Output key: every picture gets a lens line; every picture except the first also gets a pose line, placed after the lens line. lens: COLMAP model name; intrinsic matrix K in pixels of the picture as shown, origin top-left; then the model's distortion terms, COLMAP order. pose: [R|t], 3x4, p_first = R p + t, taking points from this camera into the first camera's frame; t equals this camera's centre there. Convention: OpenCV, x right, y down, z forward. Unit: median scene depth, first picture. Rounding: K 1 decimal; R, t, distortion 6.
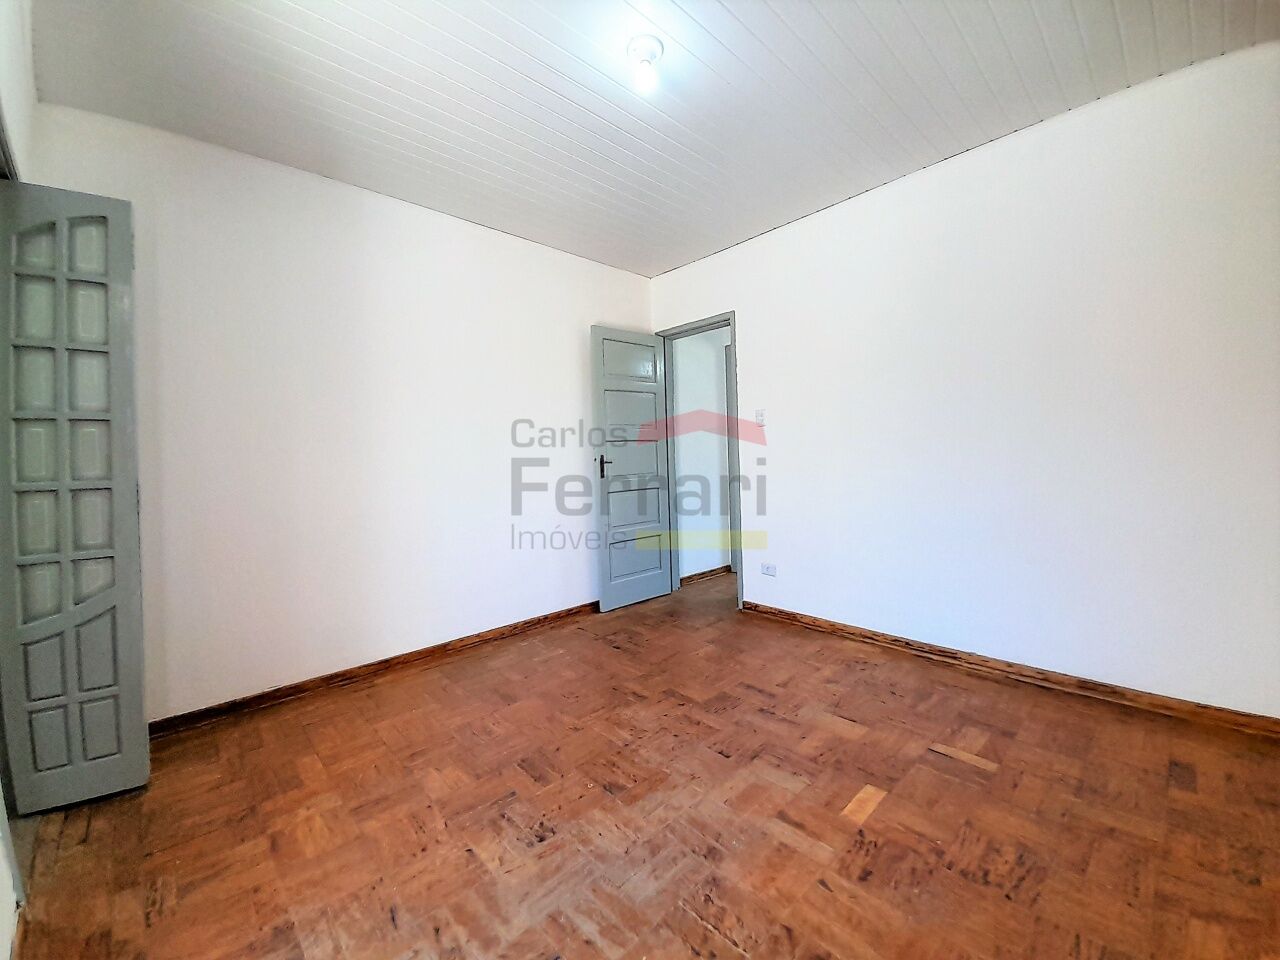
lens RADIAL K [[502.4, 0, 651.8], [0, 502.4, 465.3], [0, 0, 1]] dist [0.017522, -0.017326]
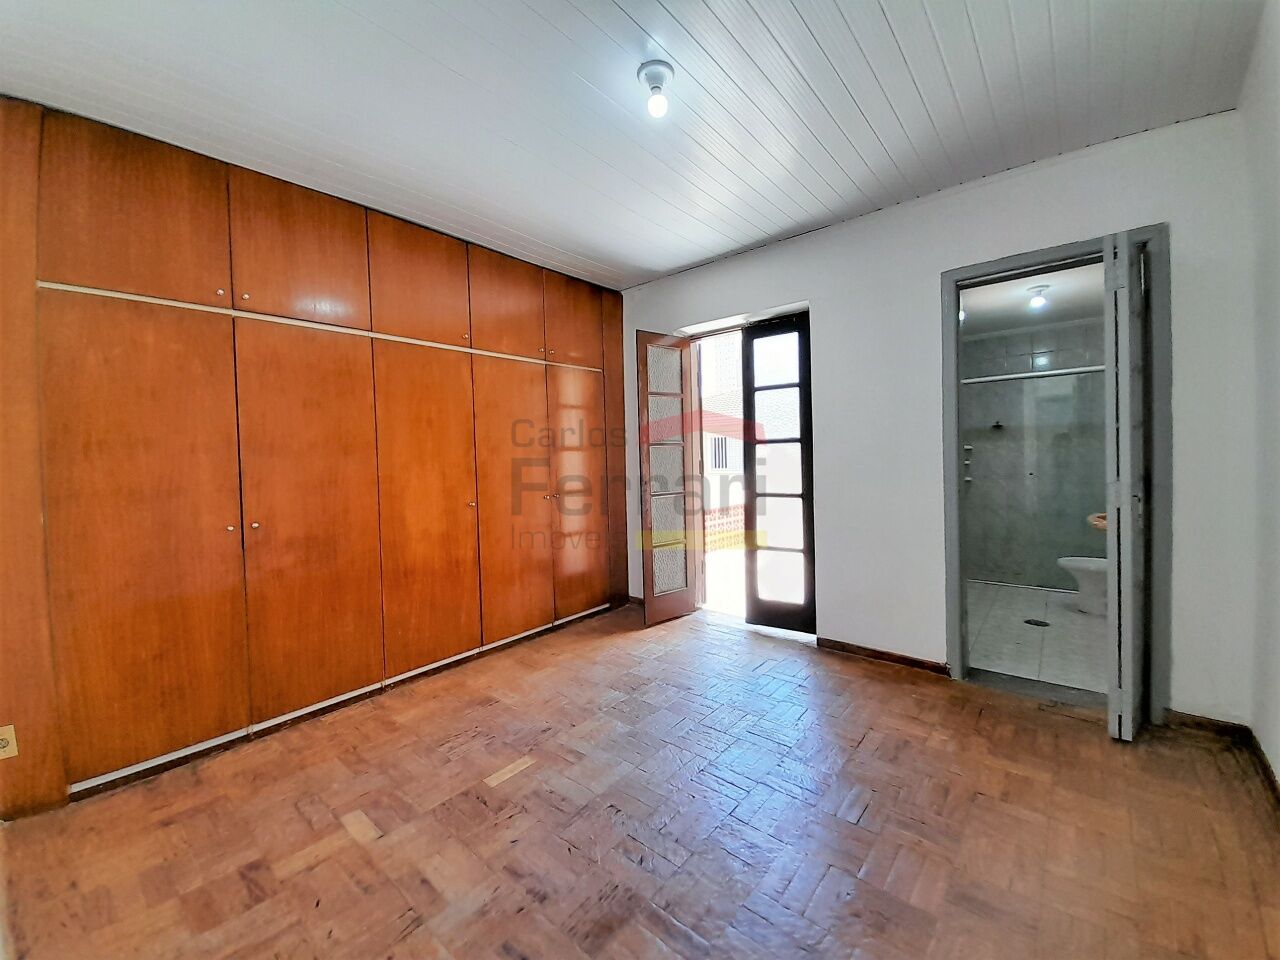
lens RADIAL K [[503.1, 0, 657.8], [0, 503.1, 467.2], [0, 0, 1]] dist [0.028429, -0.017589]
pose [[-0.991399, 0.060101, -0.116259, 0.132059], [0.055668, 0.997607, 0.041015, -0.092530], [0.118445, 0.034191, -0.992372, 1.889106]]
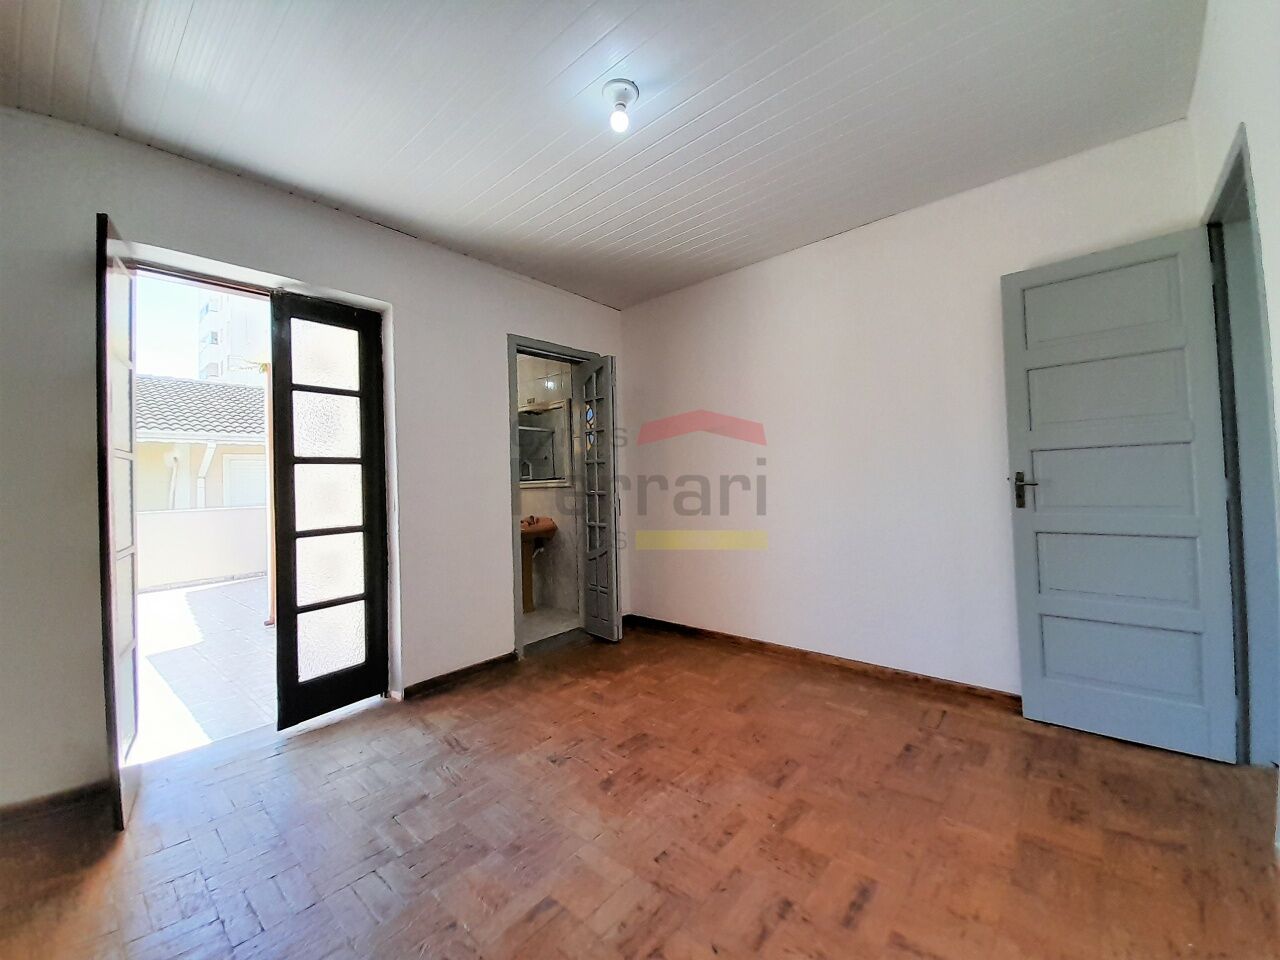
lens RADIAL K [[502.4, 0, 651.8], [0, 502.4, 465.3], [0, 0, 1]] dist [0.017522, -0.017326]
pose [[0.093386, 0.003369, -0.995624, 0.945774], [0.011782, 0.999921, 0.004489, -0.071456], [0.995560, -0.012149, 0.093339, 0.898910]]
